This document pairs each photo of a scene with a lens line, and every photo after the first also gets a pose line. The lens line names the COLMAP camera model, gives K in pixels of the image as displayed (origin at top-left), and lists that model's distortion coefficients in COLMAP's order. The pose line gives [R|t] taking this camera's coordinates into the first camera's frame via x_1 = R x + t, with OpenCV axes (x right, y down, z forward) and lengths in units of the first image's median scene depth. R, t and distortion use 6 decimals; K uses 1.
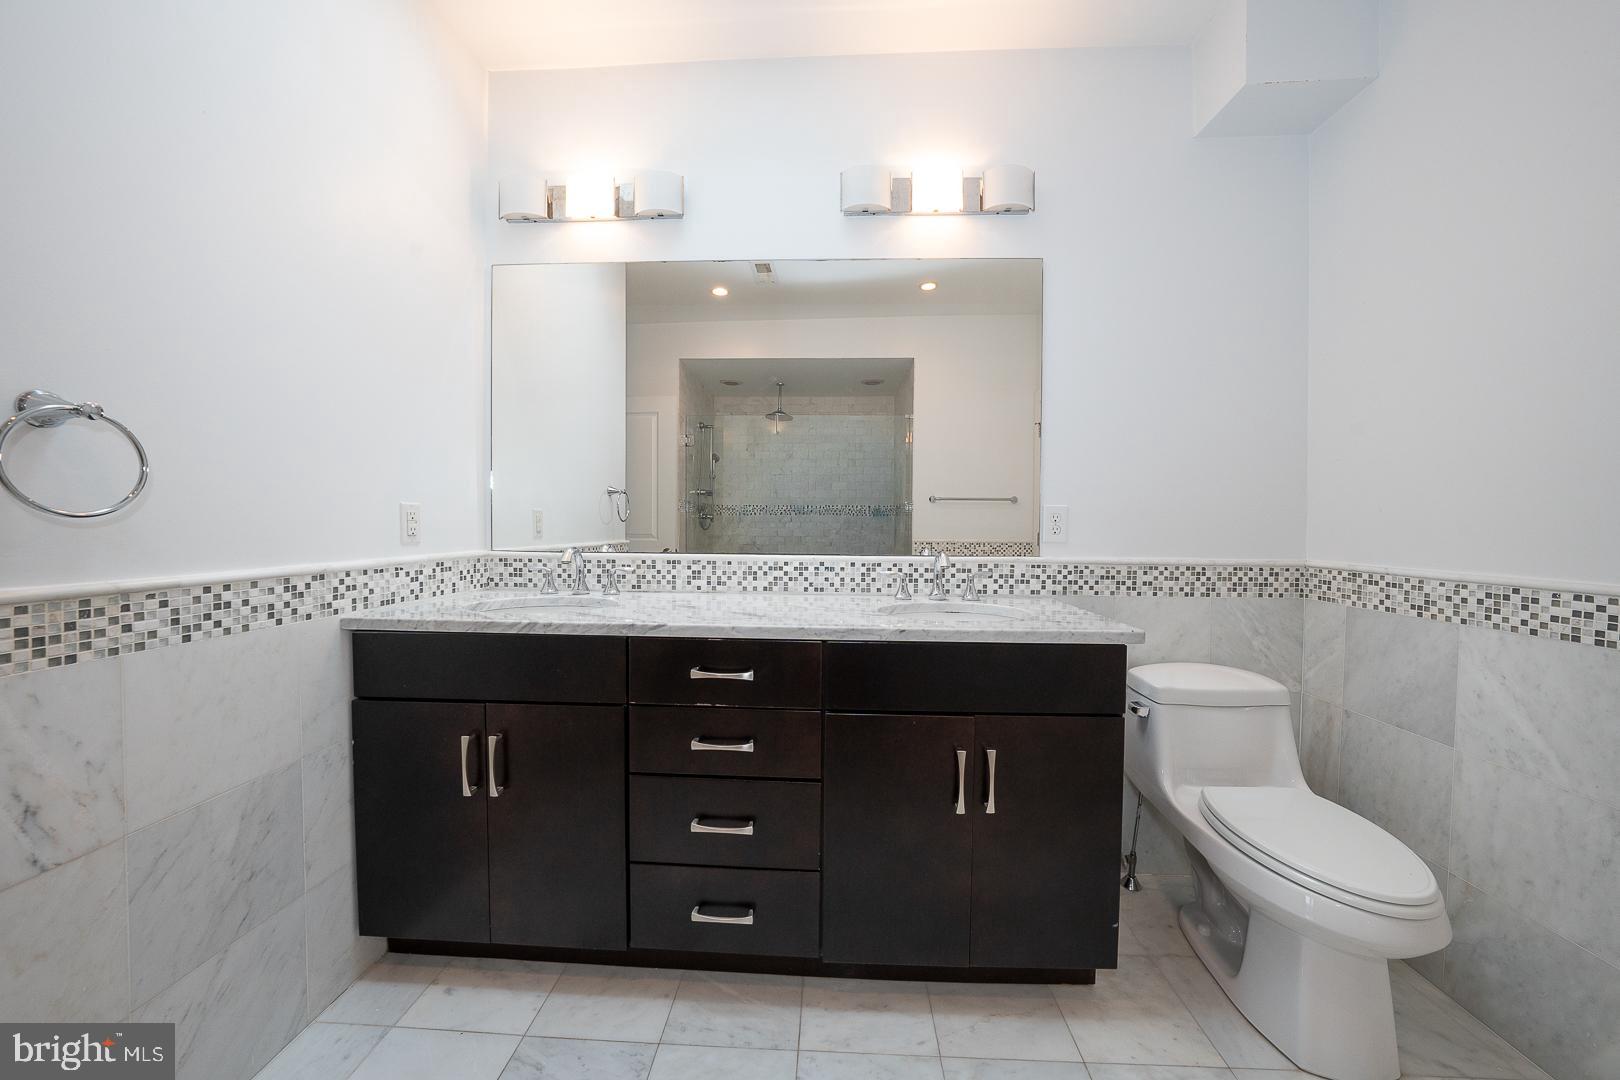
lens RADIAL K [[557.8, 0, 812.5], [0, 557.8, 537.4], [0, 0, 1]] dist [-0.017586, 0.000165]
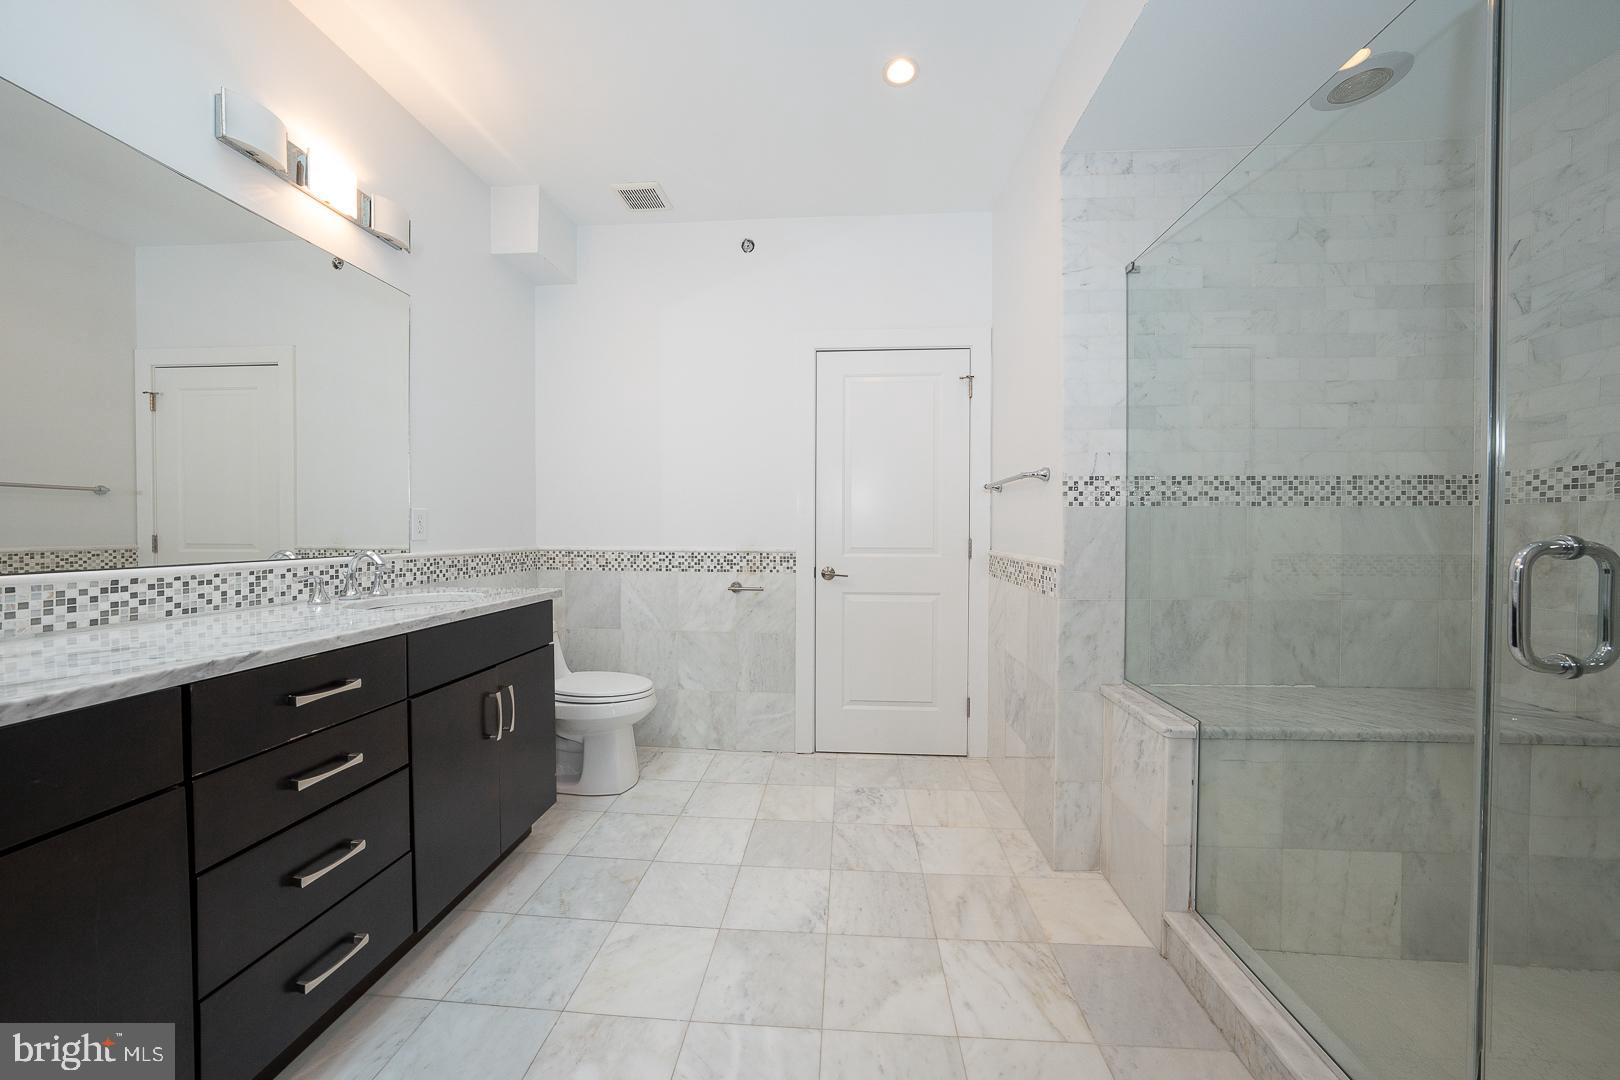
lens RADIAL K [[607.8, 0, 810.6], [0, 607.8, 535.7], [0, 0, 1]] dist [-0.014273, 0.000128]
pose [[0.011839, -0.018219, 0.999764, -0.839809], [0.022962, 0.999575, 0.017944, -0.003928], [-0.999666, 0.022744, 0.012252, 0.153013]]
